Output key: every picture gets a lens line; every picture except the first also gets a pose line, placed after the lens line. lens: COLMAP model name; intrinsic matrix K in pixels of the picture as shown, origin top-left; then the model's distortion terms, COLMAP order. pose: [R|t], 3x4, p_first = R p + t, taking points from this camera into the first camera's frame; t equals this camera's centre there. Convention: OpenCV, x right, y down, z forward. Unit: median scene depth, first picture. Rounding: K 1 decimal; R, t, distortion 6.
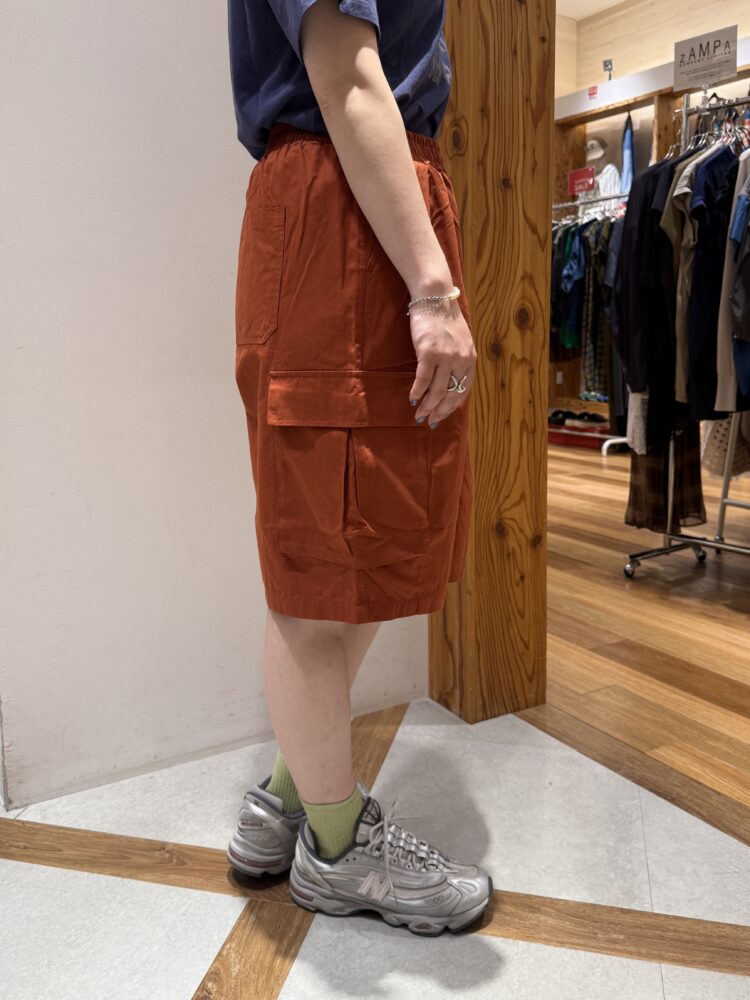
lens RADIAL K [[822.0, 0, 361.9], [0, 822.0, 423.6], [0, 0, 1]] dist [0.067755, -0.066692]
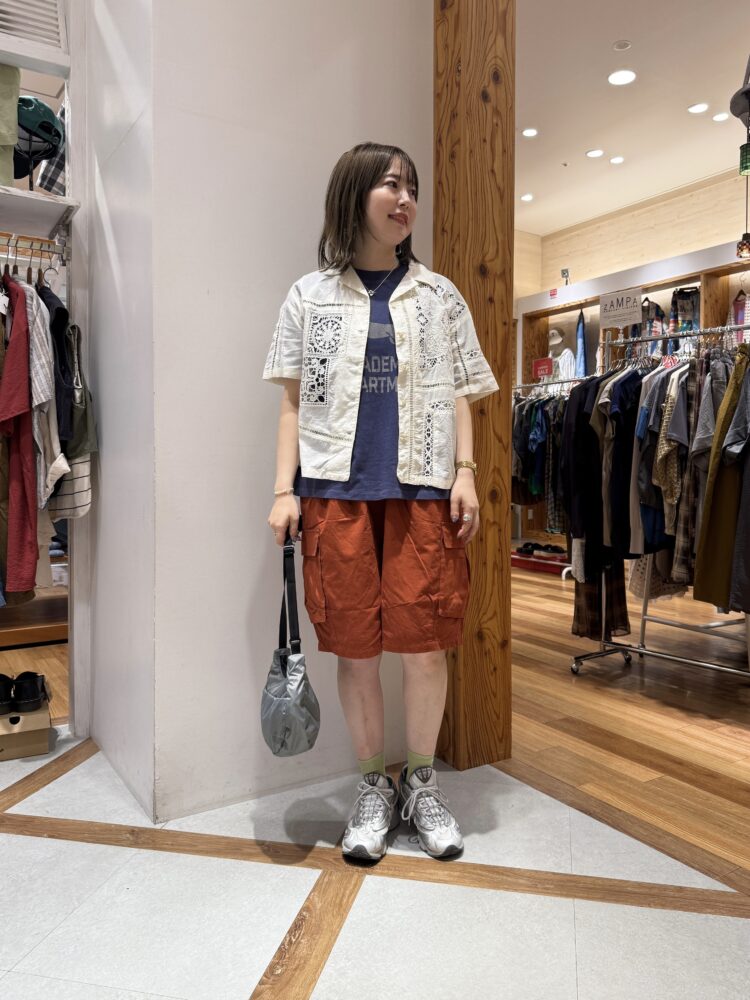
lens RADIAL K [[717.0, 0, 394.4], [0, 717.0, 473.7], [0, 0, 1]] dist [0.068184, -0.065508]
pose [[0.999009, 0.014549, 0.042059, -0.035183], [-0.010273, 0.994921, -0.100137, -0.023794], [-0.043302, 0.099606, 0.994084, -0.241580]]
